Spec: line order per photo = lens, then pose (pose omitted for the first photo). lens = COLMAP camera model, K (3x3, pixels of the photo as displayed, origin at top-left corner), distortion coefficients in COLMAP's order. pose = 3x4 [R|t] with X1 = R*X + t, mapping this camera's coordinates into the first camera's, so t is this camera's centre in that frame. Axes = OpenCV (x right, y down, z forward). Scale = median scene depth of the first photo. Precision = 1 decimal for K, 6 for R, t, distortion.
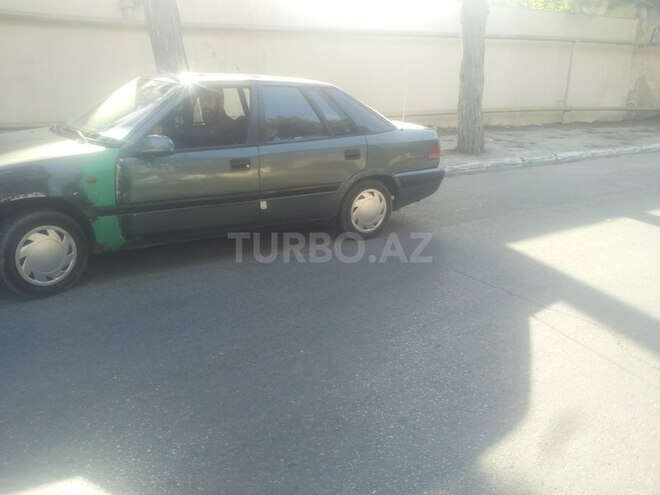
lens RADIAL K [[575.3, 0, 330.0], [0, 575.3, 247.5], [0, 0, 1]] dist [0.065308, -0.199034]
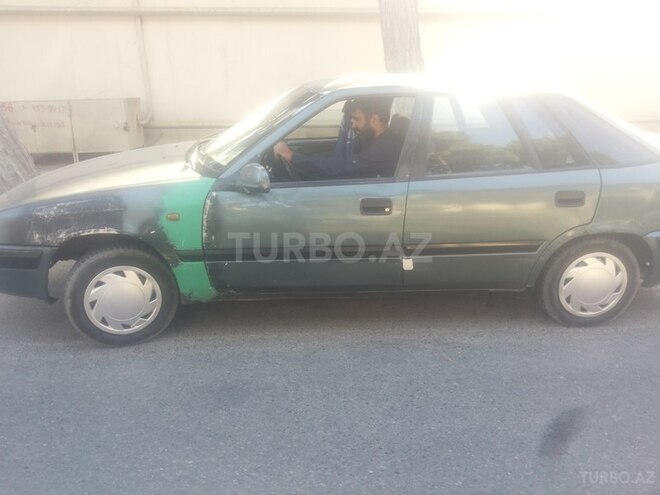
lens RADIAL K [[575.3, 0, 330.0], [0, 575.3, 247.5], [0, 0, 1]] dist [0.065308, -0.199034]
pose [[0.859187, 0.132288, -0.494265, 0.167221], [-0.122939, 0.991074, 0.051550, -0.133126], [0.496673, 0.016473, 0.867782, 0.380115]]
